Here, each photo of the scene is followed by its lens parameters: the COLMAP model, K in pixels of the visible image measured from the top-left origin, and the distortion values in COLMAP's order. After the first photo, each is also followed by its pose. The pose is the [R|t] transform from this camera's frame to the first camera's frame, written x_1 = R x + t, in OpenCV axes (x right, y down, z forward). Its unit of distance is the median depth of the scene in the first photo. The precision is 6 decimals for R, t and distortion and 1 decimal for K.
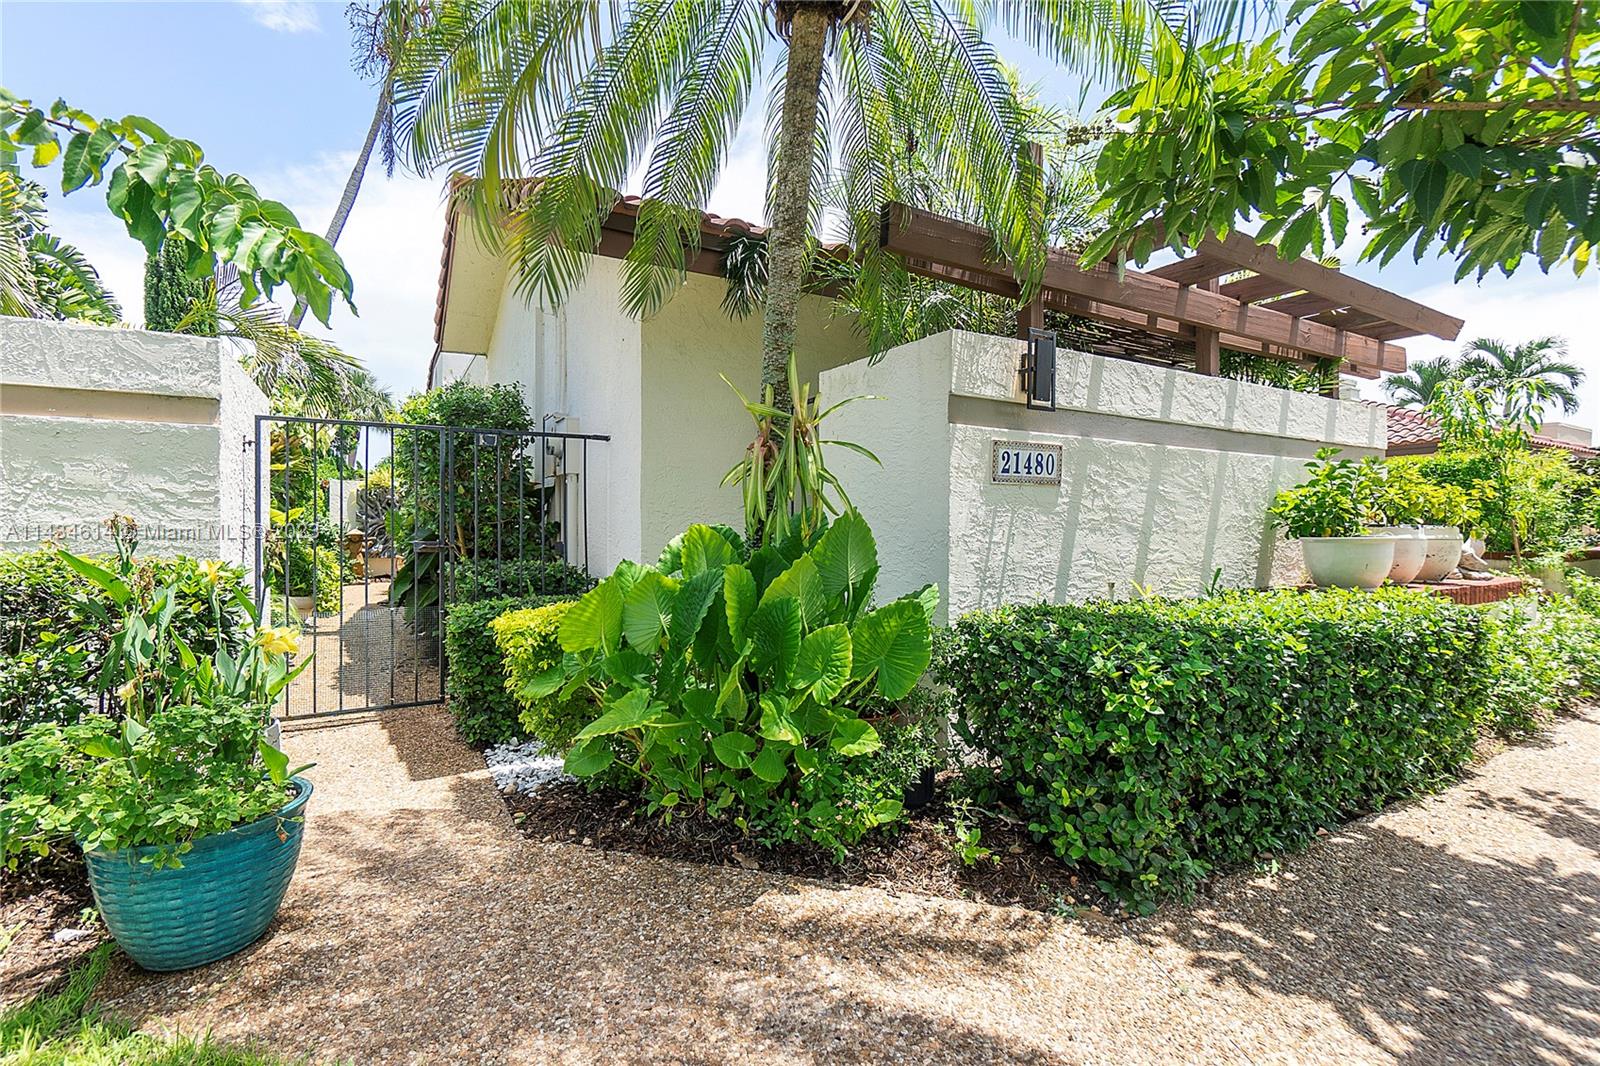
lens RADIAL K [[711.1, 0, 791.2], [0, 711.1, 530.1], [0, 0, 1]] dist [-0.002781, -0.000521]
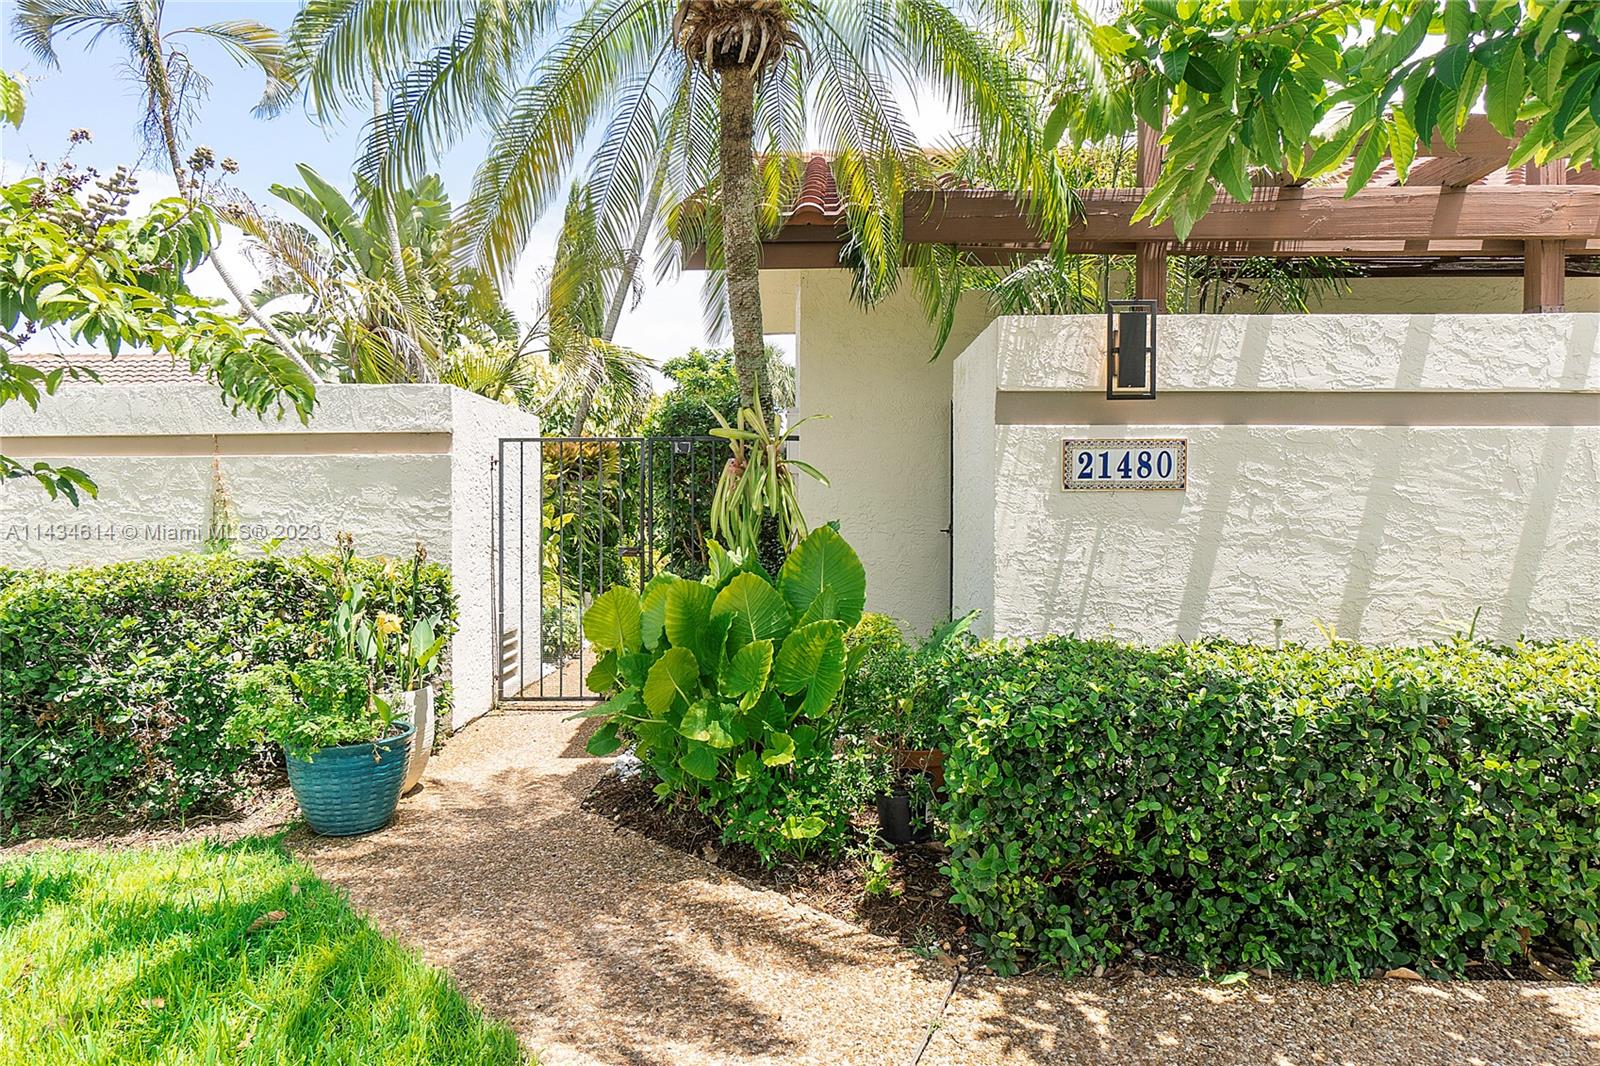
lens RADIAL K [[959.8, 0, 797.8], [0, 959.8, 531.1], [0, 0, 1]] dist [-0.004960, 0.001744]
pose [[0.855043, 0.006502, -0.518516, 0.598946], [-0.001731, 0.999952, 0.009686, -0.029592], [0.518554, -0.007384, 0.855013, -0.128352]]
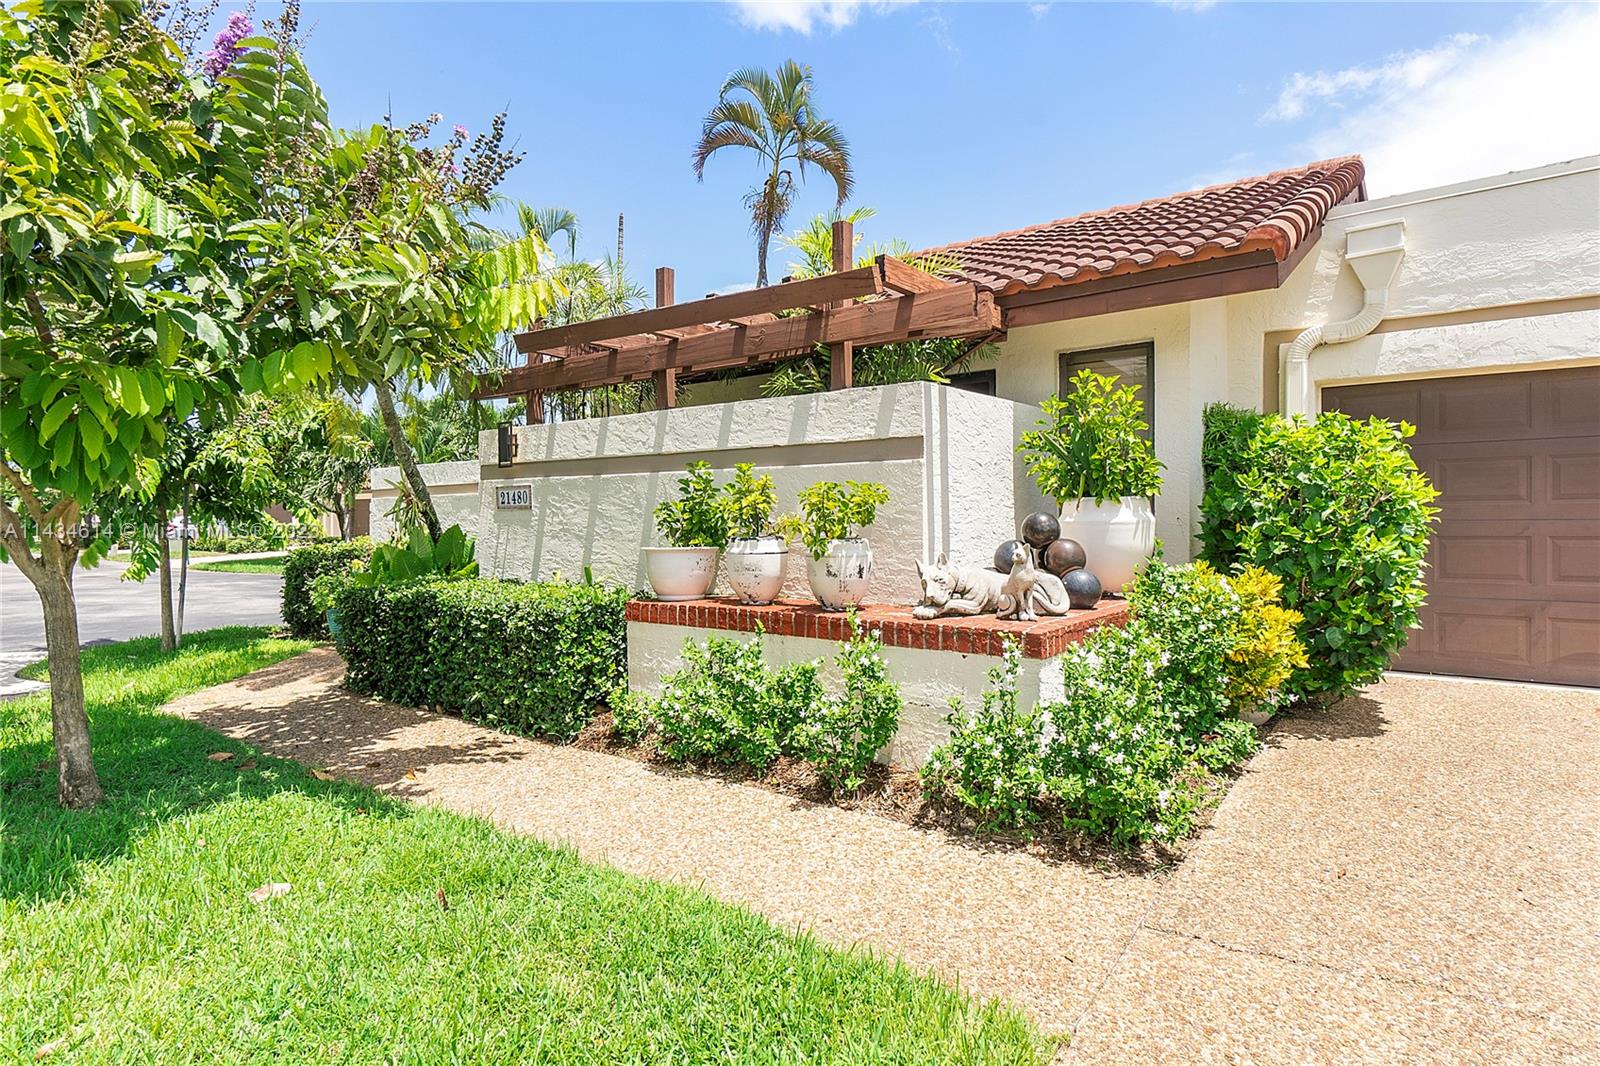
lens RADIAL K [[811.1, 0, 808.8], [0, 811.1, 540.0], [0, 0, 1]] dist [0.004287, 0.000219]
pose [[0.414025, 0.011975, -0.910187, 2.493282], [-0.011480, 0.999903, 0.007933, -0.015800], [0.910193, 0.007164, 0.414122, 0.862043]]
